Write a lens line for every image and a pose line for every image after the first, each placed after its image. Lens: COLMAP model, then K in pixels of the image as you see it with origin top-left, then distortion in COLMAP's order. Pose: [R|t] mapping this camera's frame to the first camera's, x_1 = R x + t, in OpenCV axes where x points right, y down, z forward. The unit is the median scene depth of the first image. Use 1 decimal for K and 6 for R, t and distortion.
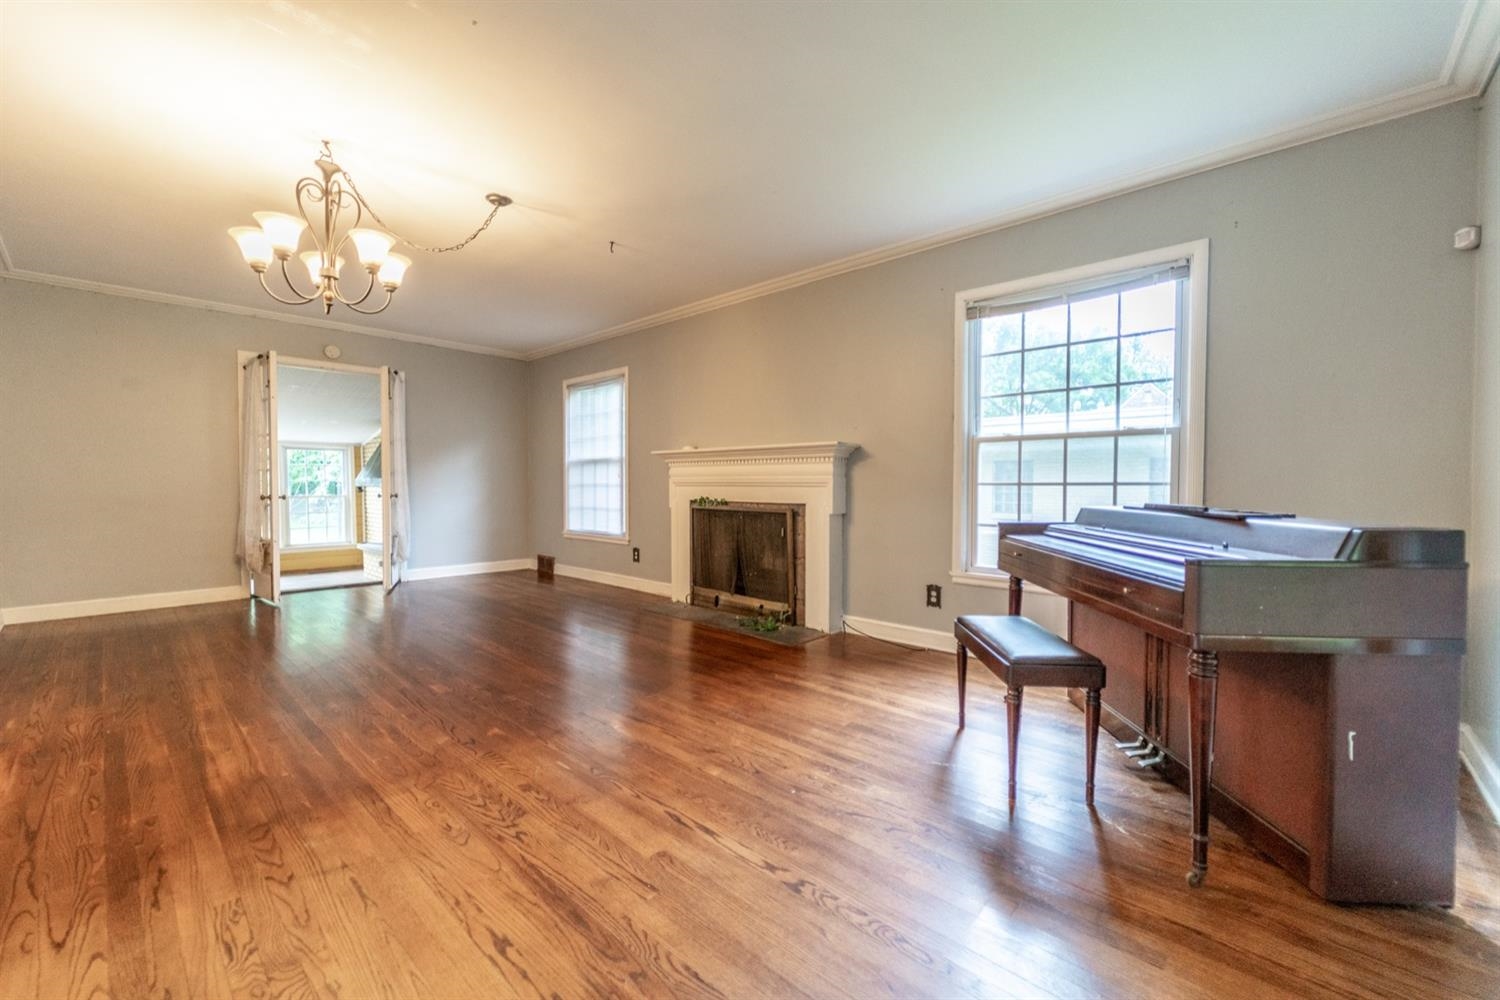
lens RADIAL K [[602.8, 0, 749.1], [0, 602.8, 498.1], [0, 0, 1]] dist [0.001427, -0.000785]
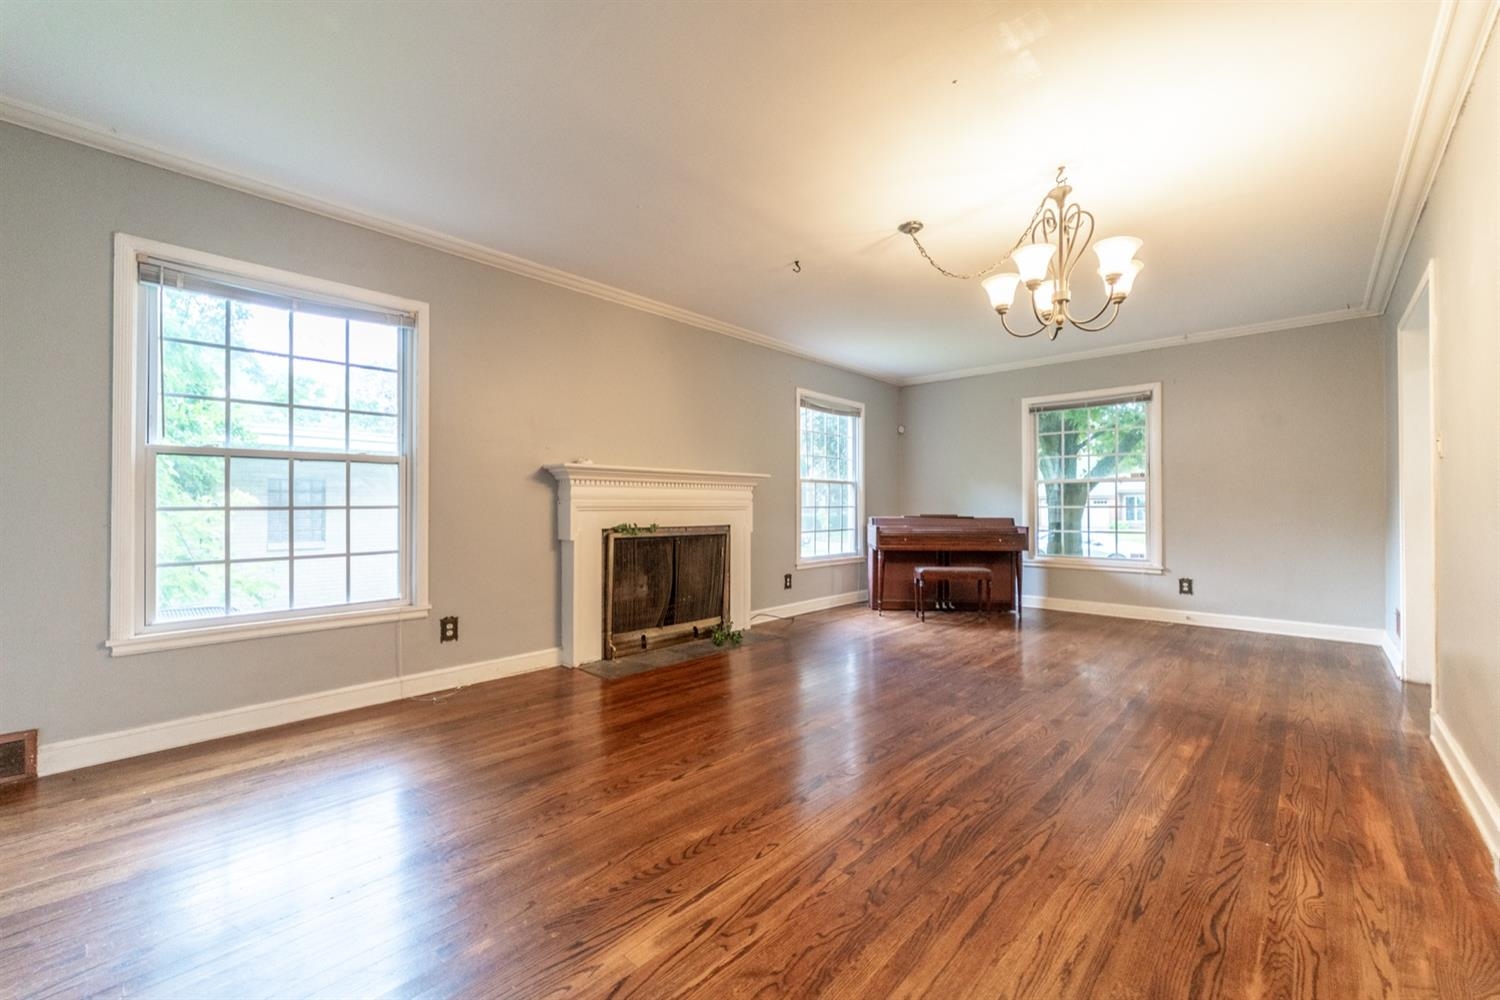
lens RADIAL K [[602.8, 0, 753.8], [0, 602.8, 504.5], [0, 0, 1]] dist [0.001427, -0.000785]
pose [[-0.003690, 0.006638, 0.999971, -0.905234], [0.032085, 0.999464, -0.006516, -0.017361], [-0.999478, 0.032060, -0.003901, 0.813904]]
